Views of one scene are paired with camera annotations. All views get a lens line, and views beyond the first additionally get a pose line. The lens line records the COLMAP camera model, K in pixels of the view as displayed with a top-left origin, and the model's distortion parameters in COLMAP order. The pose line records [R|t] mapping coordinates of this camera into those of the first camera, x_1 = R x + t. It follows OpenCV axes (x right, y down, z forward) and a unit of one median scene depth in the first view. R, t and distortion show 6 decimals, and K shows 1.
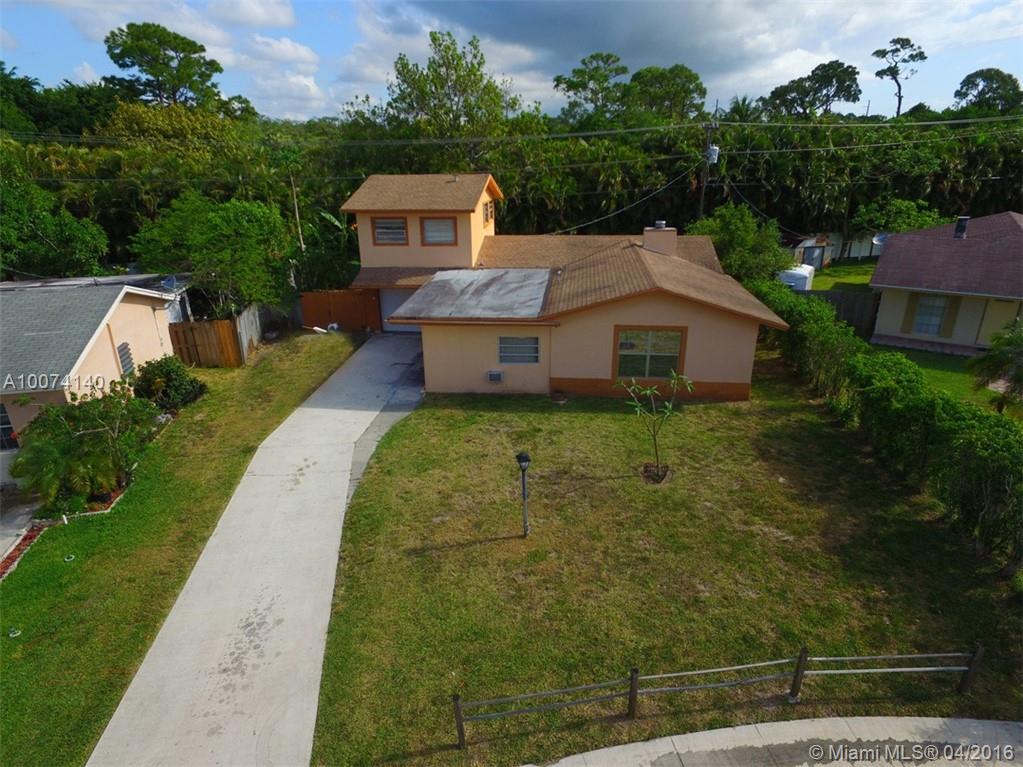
lens RADIAL K [[598.3, 0, 510.8], [0, 598.3, 384.8], [0, 0, 1]] dist [-0.004183, -0.000564]
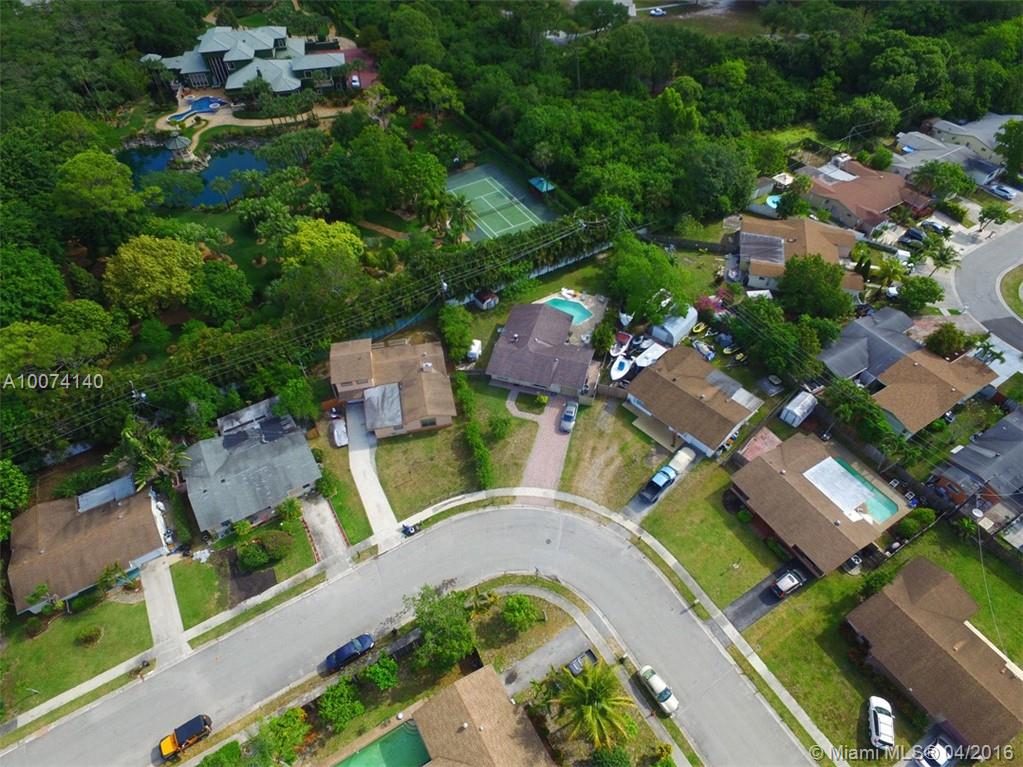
lens RADIAL K [[598.3, 0, 512.0], [0, 598.3, 383.6], [0, 0, 1]] dist [-0.004183, -0.000564]
pose [[0.949659, -0.229102, 0.213683, -0.071199], [0.109933, 0.882391, 0.457494, -2.757765], [-0.293365, -0.410973, 0.863156, -3.495786]]
